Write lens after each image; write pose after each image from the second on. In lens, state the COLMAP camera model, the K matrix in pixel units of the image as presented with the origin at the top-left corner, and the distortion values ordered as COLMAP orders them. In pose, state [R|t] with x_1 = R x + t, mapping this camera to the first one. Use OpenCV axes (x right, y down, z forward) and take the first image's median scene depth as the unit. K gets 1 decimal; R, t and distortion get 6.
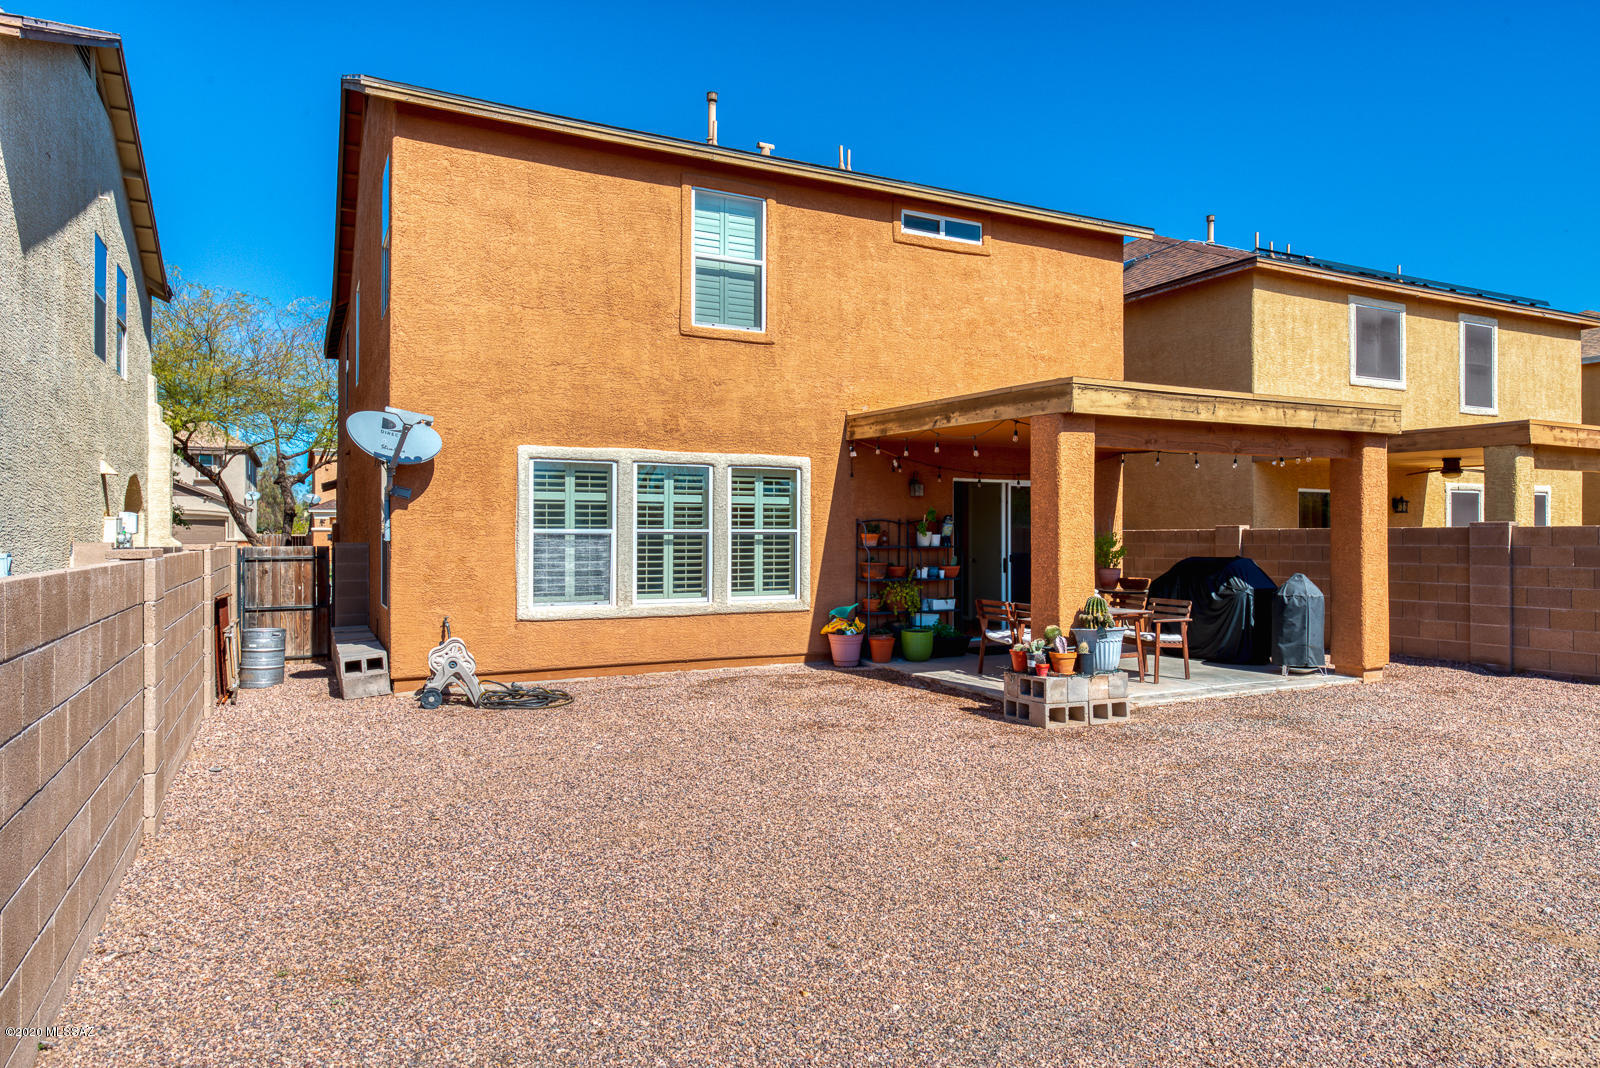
lens RADIAL K [[995.8, 0, 800.0], [0, 995.8, 534.0], [0, 0, 1]] dist [0.006351, 0.001979]
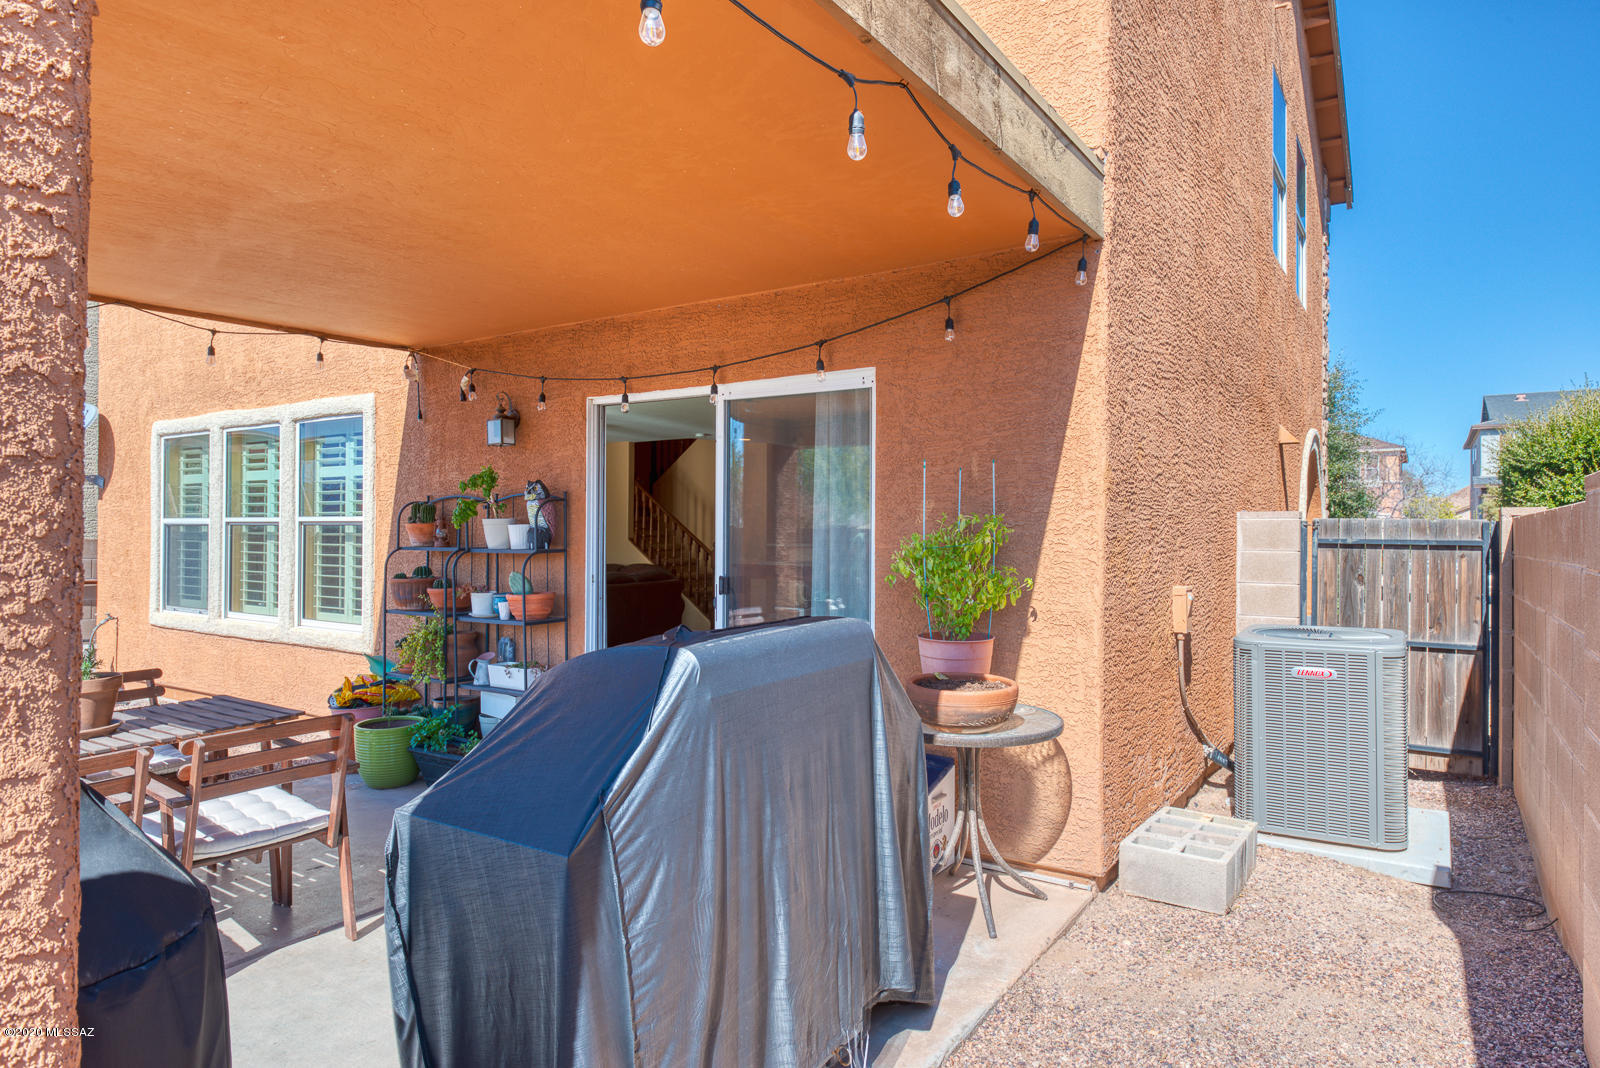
lens RADIAL K [[948.6, 0, 800.0], [0, 948.6, 534.0], [0, 0, 1]] dist [0.002148, 0.000601]
pose [[0.491108, 0.004445, -0.871088, 0.634107], [-0.001841, 0.999990, 0.004065, 0.003141], [0.871097, -0.000392, 0.491111, 0.970688]]
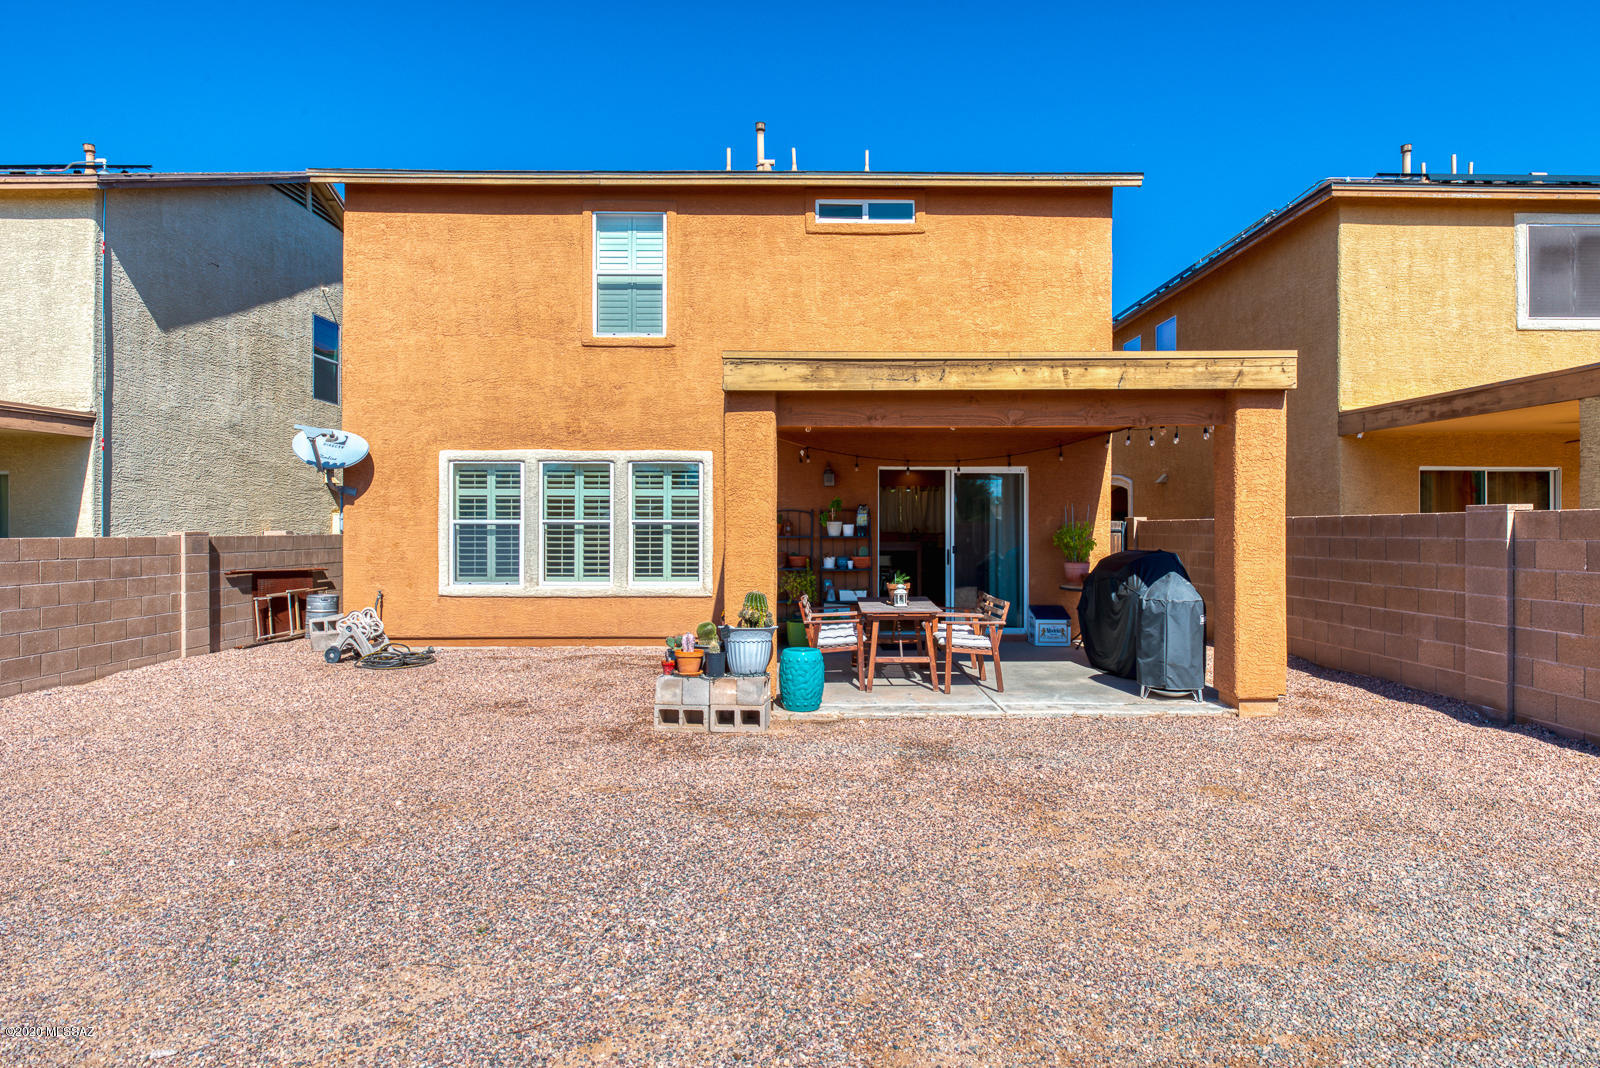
lens RADIAL K [[852.4, 0, 800.0], [0, 852.4, 534.0], [0, 0, 1]] dist [-0.003460, -0.002361]
pose [[0.895353, 0.003513, -0.445344, 0.507914], [0.000640, 0.999958, 0.009175, 0.002428], [0.445357, -0.008500, 0.895313, 0.241334]]
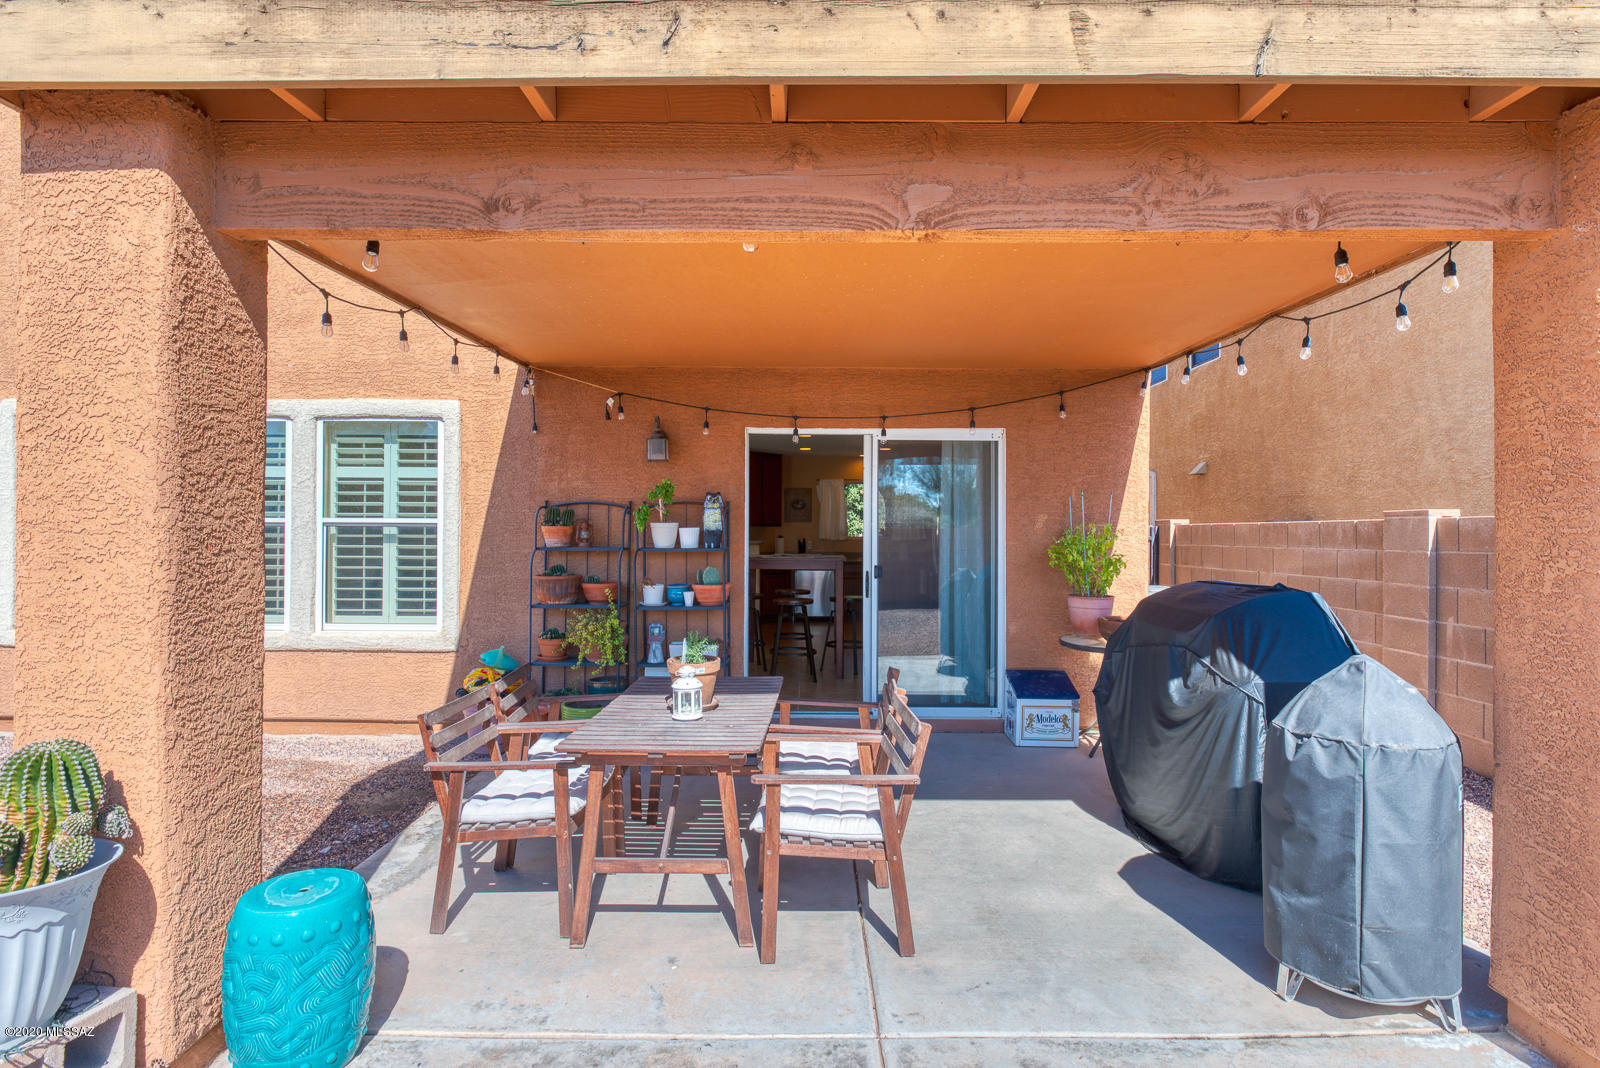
lens RADIAL K [[816.8, 0, 800.0], [0, 816.8, 534.0], [0, 0, 1]] dist [-0.005252, -0.000958]
pose [[0.889499, 0.004545, -0.456914, 0.436579], [-0.003510, 0.999989, 0.003114, 0.002767], [0.456923, -0.001166, 0.889506, 0.668743]]
